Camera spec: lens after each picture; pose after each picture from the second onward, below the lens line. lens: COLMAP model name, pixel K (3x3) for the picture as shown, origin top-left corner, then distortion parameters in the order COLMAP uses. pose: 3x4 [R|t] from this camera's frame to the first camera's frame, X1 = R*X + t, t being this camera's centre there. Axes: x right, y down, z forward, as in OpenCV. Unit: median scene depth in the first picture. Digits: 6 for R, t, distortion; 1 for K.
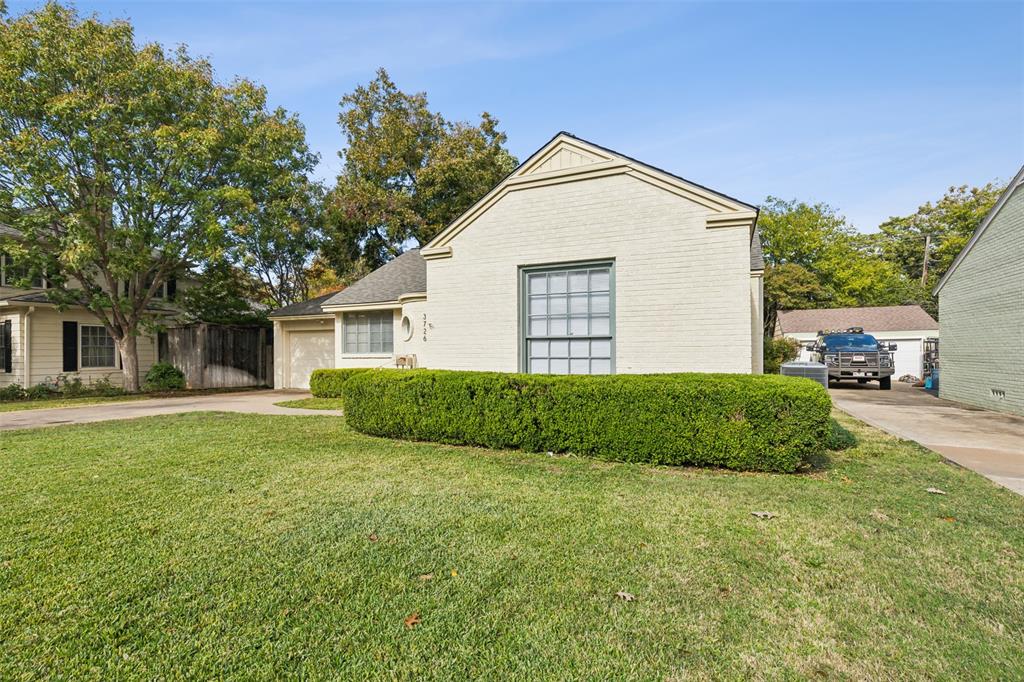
lens RADIAL K [[473.8, 0, 512.0], [0, 473.8, 341.0], [0, 0, 1]] dist [-0.002716, -0.000207]
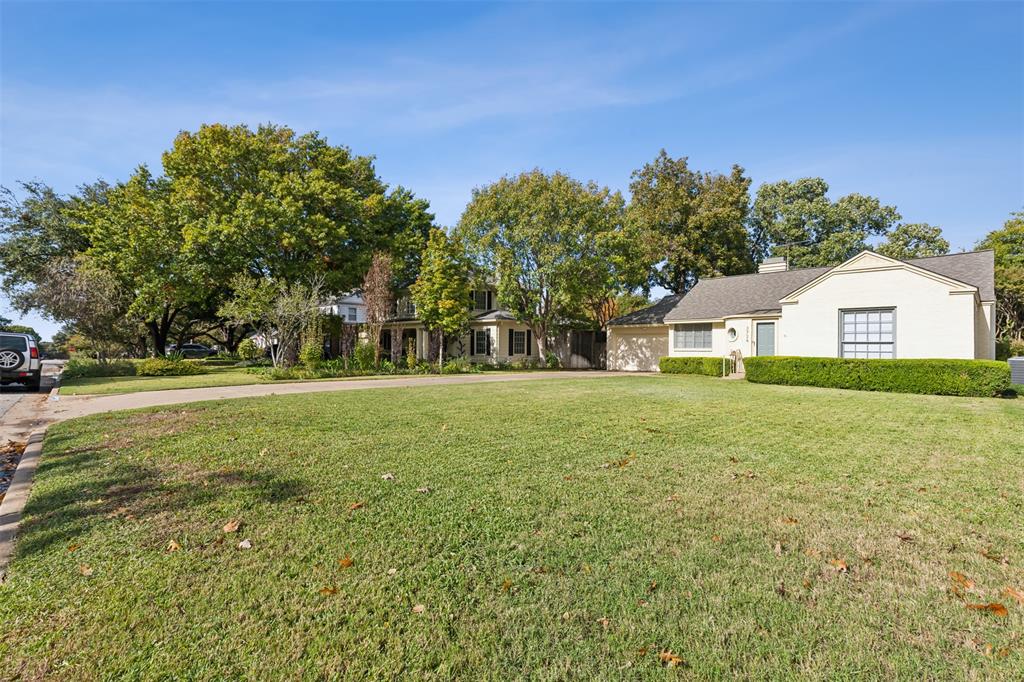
lens RADIAL K [[455.9, 0, 517.3], [0, 455.9, 346.4], [0, 0, 1]] dist [0.002302, -0.000191]
pose [[0.935033, 0.012816, -0.354330, -0.319567], [-0.005762, 0.999764, 0.020955, -0.011653], [0.354515, -0.017552, 0.934886, -0.760689]]
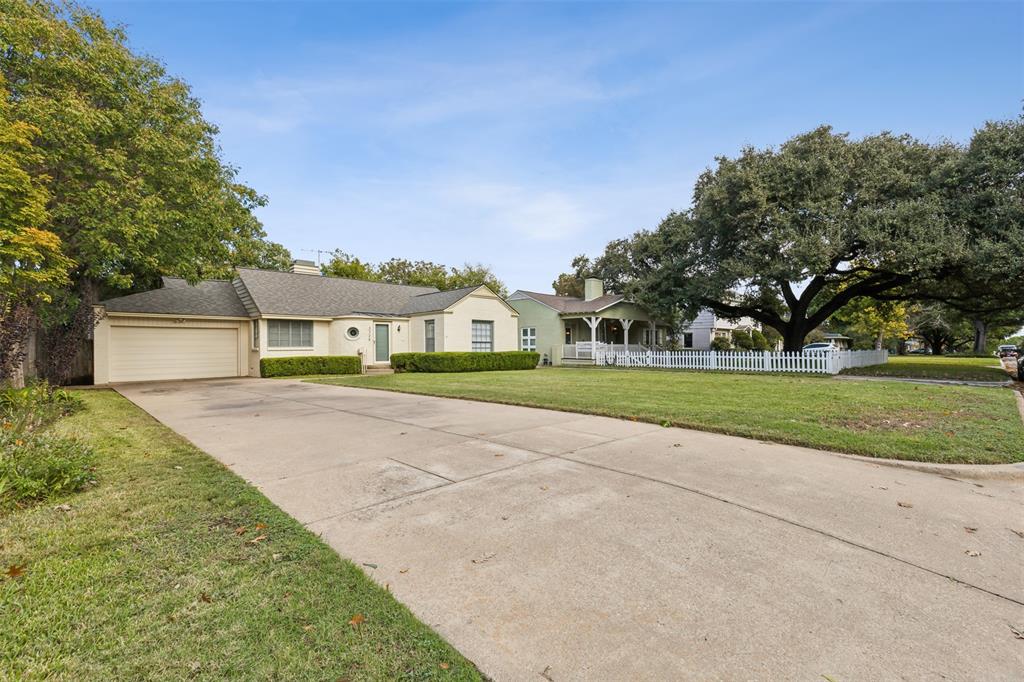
lens RADIAL K [[455.9, 0, 517.3], [0, 455.9, 346.4], [0, 0, 1]] dist [0.002302, -0.000191]
pose [[0.356824, 0.004674, 0.934160, -1.452219], [-0.017684, 0.999842, 0.001752, 0.006914], [-0.934004, -0.017145, 0.356850, -0.217181]]
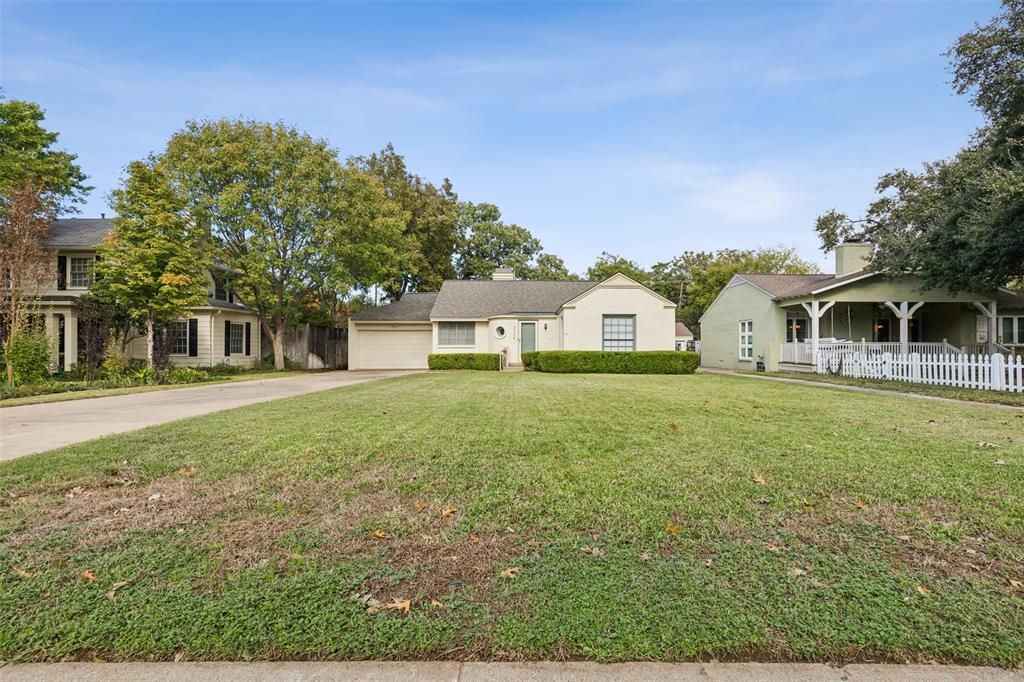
lens RADIAL K [[455.9, 0, 517.3], [0, 455.9, 346.4], [0, 0, 1]] dist [0.002302, -0.000191]
pose [[0.910265, 0.009412, 0.413920, -0.823944], [-0.016034, 0.999793, 0.012526, 0.005094], [-0.413716, -0.018038, 0.910227, -0.672539]]
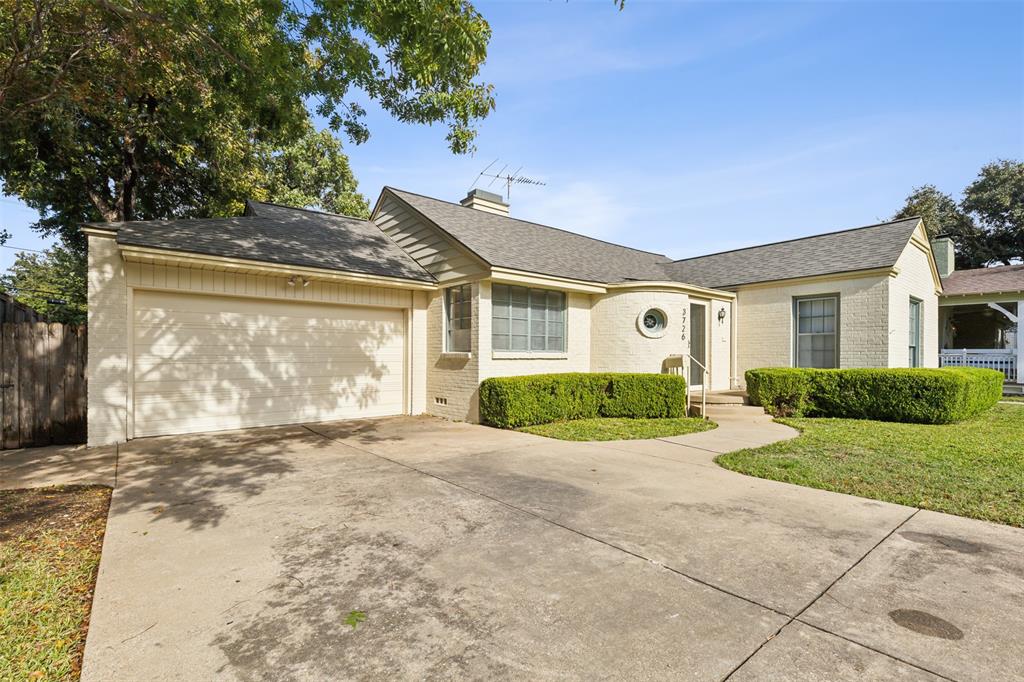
lens RADIAL K [[473.8, 0, 512.0], [0, 473.8, 341.0], [0, 0, 1]] dist [-0.002716, -0.000207]
pose [[0.433141, 0.037052, 0.900564, -0.926235], [-0.031529, 0.999166, -0.025944, 0.028642], [-0.900774, -0.017156, 0.433948, 0.752966]]
